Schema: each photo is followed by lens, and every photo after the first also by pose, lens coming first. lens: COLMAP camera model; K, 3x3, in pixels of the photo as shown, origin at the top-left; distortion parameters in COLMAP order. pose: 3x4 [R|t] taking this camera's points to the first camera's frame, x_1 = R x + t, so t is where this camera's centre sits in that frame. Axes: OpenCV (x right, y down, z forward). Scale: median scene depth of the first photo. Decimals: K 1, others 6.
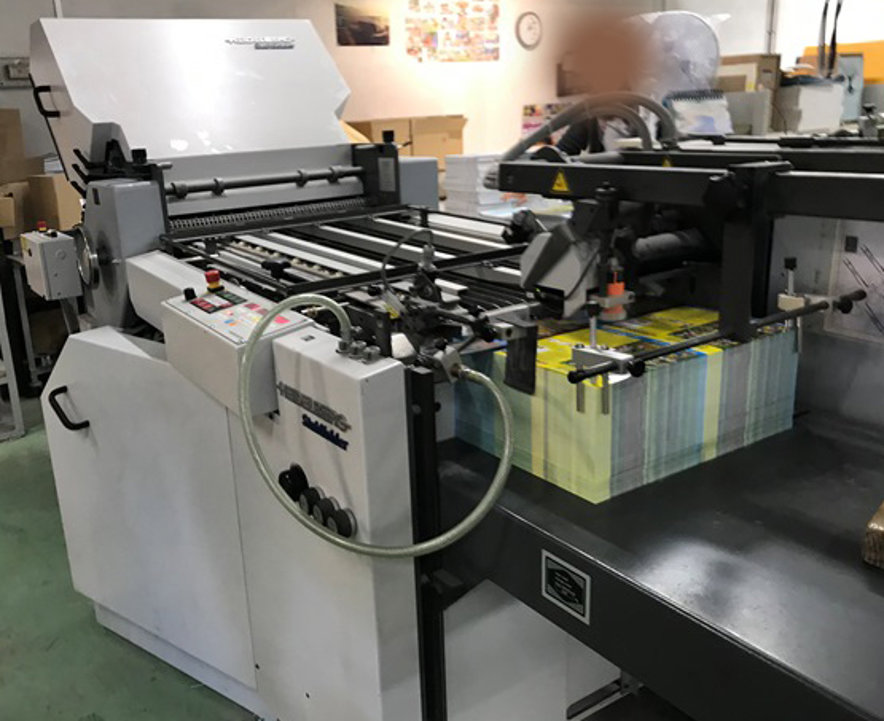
lens RADIAL K [[699.6, 0, 439.9], [0, 699.6, 323.3], [0, 0, 1]] dist [0.005121, 0.006874]
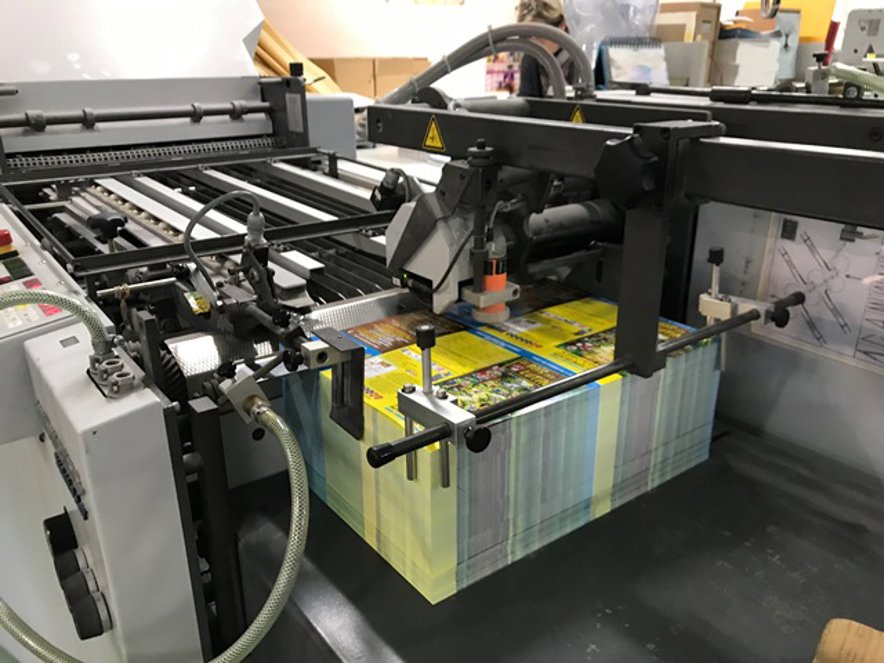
lens RADIAL K [[732.0, 0, 442.0], [0, 732.0, 331.5], [0, 0, 1]] dist [-0.003367, -0.005755]
pose [[0.994327, 0.013561, 0.105501, 0.104337], [-0.021530, 0.996969, 0.074767, -0.049975], [-0.104167, -0.076614, 0.991605, 0.202618]]
